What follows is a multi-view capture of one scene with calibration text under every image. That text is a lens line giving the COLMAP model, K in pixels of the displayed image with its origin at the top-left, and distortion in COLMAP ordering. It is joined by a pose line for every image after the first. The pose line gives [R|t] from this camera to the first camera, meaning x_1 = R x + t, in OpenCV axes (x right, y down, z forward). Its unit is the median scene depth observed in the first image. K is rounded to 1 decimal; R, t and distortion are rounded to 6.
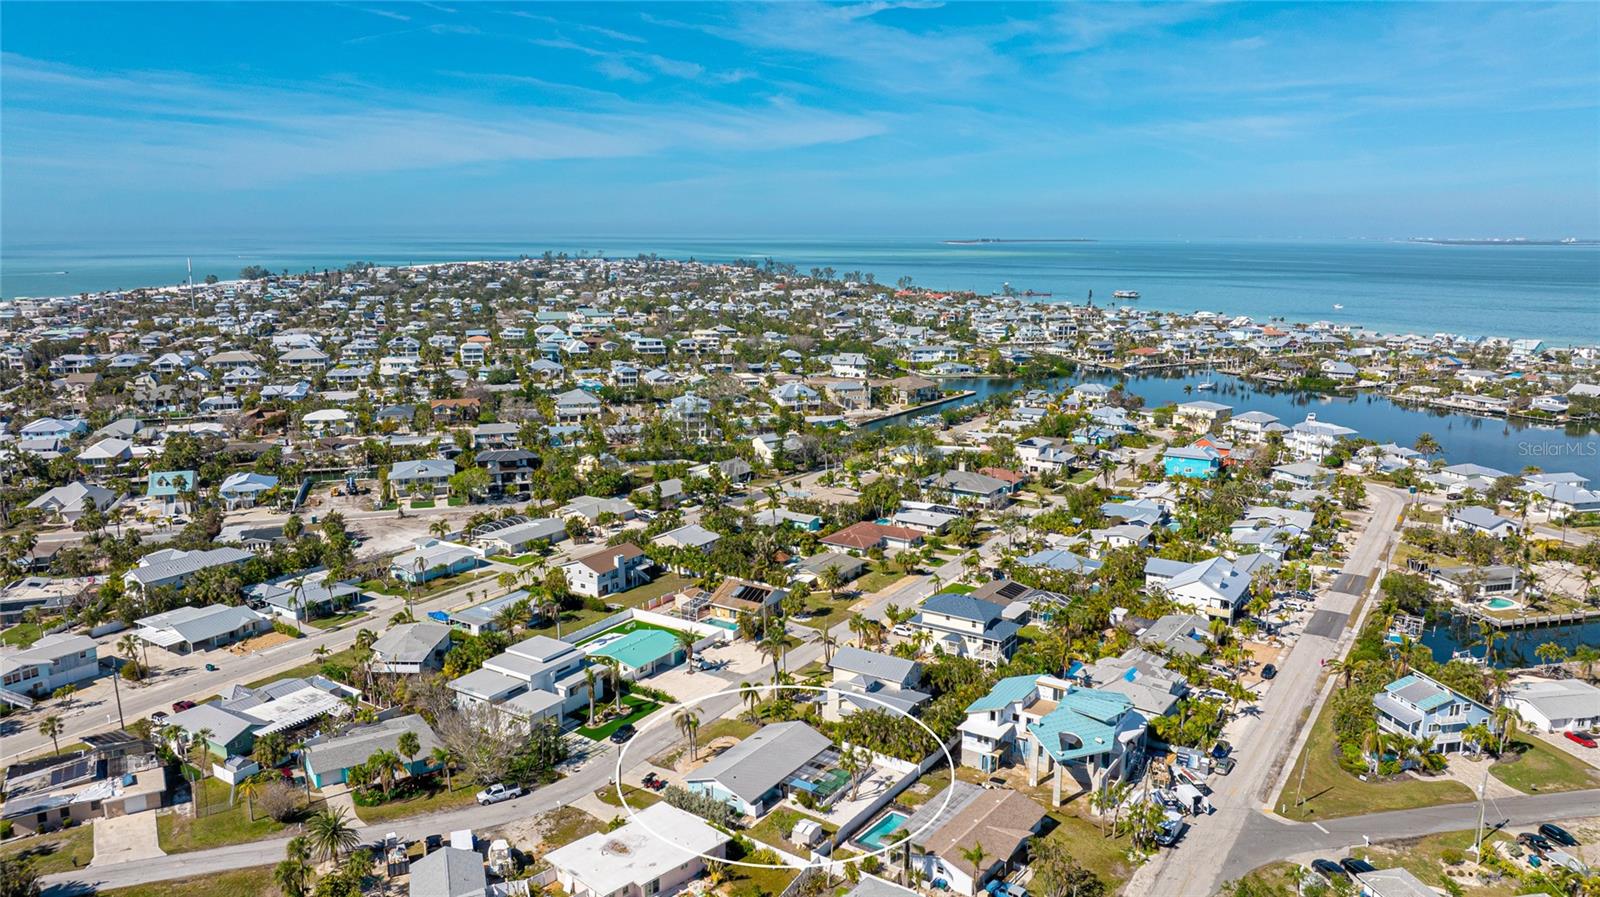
lens RADIAL K [[1120.0, 0, 799.7], [0, 1120.0, 532.0], [0, 0, 1]] dist [-0.035766, 0.027617]
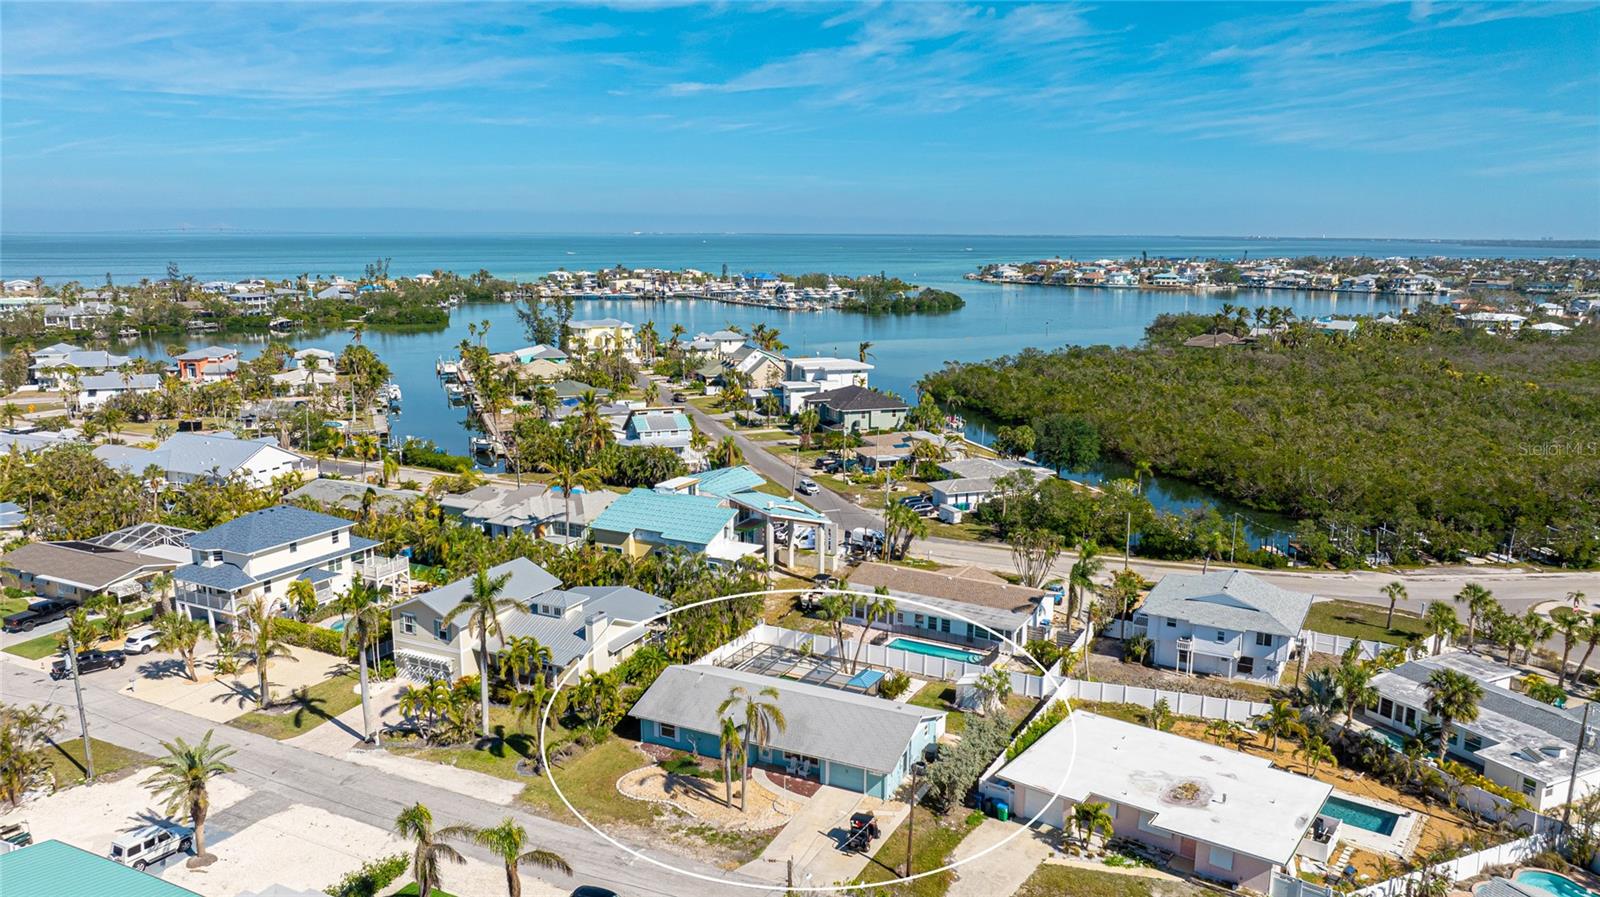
lens RADIAL K [[1120.0, 0, 799.7], [0, 1120.0, 532.0], [0, 0, 1]] dist [-0.035766, 0.027617]
pose [[-0.131680, -0.255522, 0.957794, -0.272568], [0.249438, 0.926577, 0.281487, -0.014376], [-0.959396, 0.275976, -0.058274, 0.509515]]
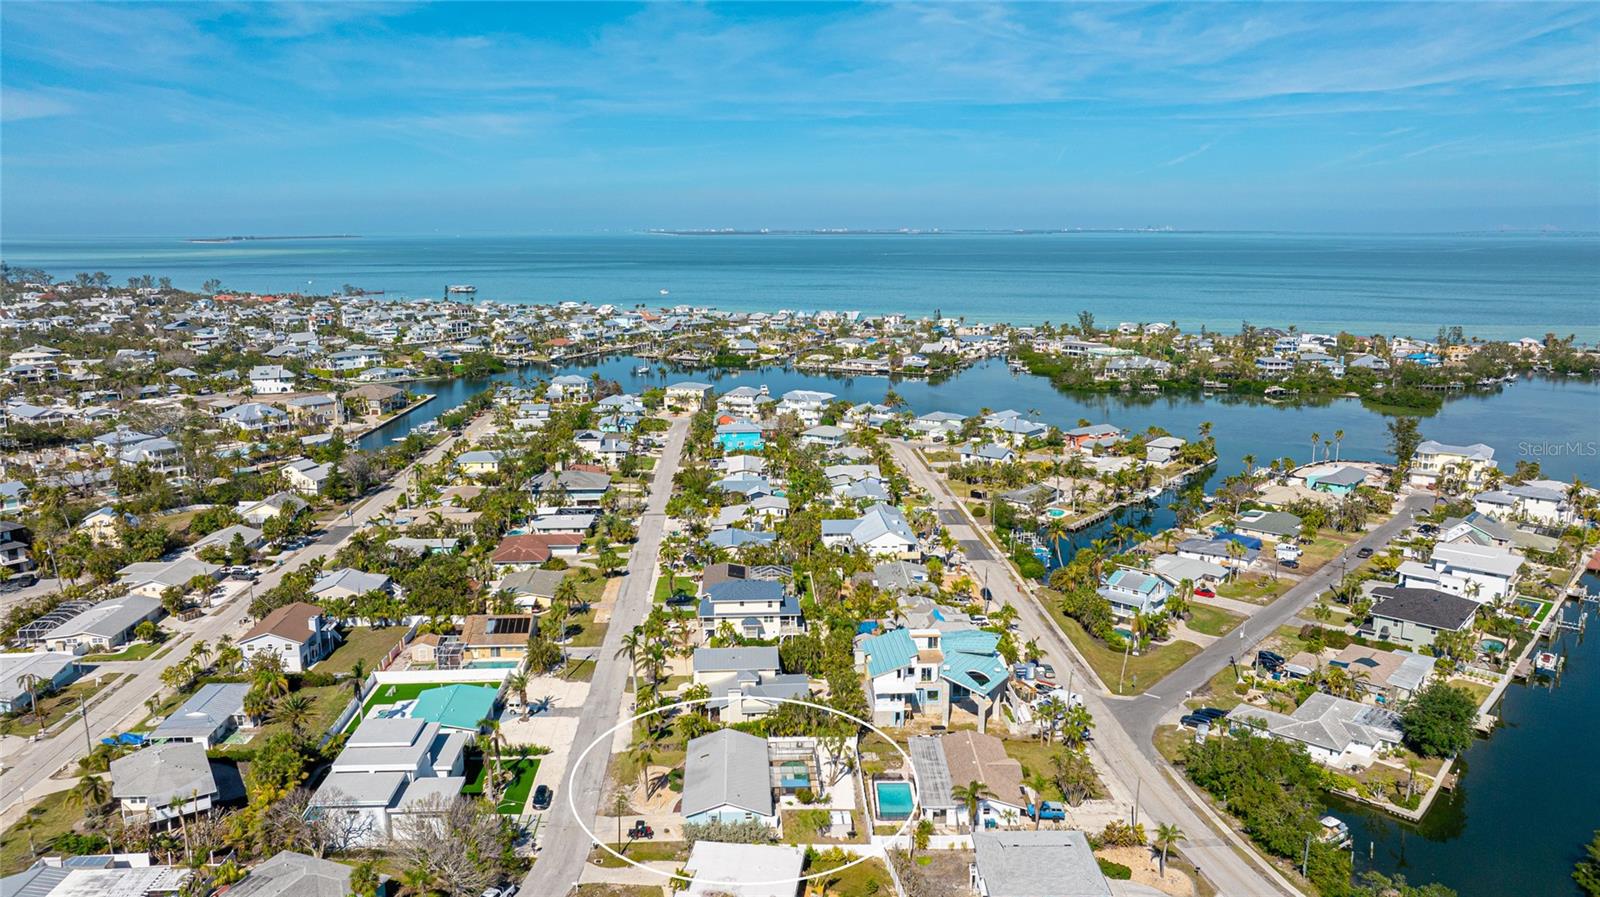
lens RADIAL K [[1117.2, 0, 802.2], [0, 1117.2, 524.7], [0, 0, 1]] dist [-0.019128, -0.001917]
pose [[0.803594, -0.156524, 0.574227, -0.255442], [0.157360, 0.986343, 0.048644, -0.022752], [-0.573998, 0.051270, 0.817250, 0.085715]]
